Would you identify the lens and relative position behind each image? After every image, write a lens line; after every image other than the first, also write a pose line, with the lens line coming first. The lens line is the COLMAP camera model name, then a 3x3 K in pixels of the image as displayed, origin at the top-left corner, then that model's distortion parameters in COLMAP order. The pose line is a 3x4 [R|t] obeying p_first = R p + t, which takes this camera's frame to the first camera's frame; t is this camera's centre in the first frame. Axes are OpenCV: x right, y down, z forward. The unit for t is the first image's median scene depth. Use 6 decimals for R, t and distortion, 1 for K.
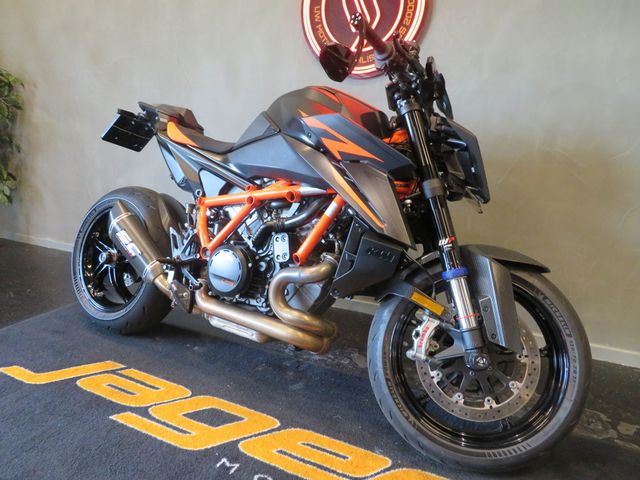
lens RADIAL K [[454.1, 0, 339.8], [0, 454.1, 250.7], [0, 0, 1]] dist [0.044290, 0.001809]
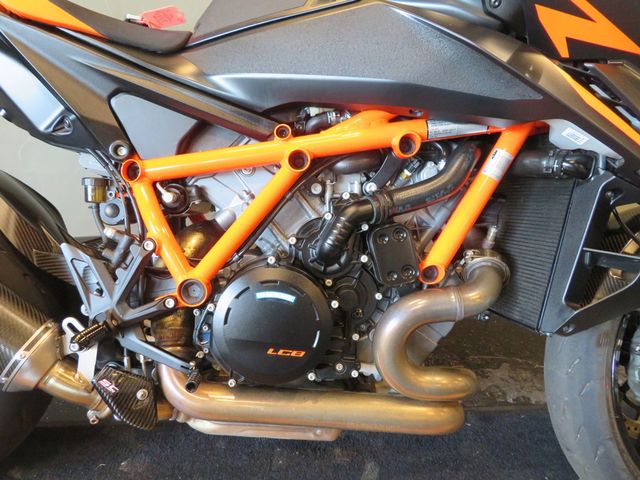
lens RADIAL K [[461.9, 0, 320.0], [0, 461.9, 240.0], [0, 0, 1]] dist [0.003041, -0.000036]
pose [[0.857776, -0.170914, 0.484777, -0.413874], [0.113113, 0.982747, 0.146334, -0.098483], [-0.501424, -0.070687, 0.862310, 0.603353]]
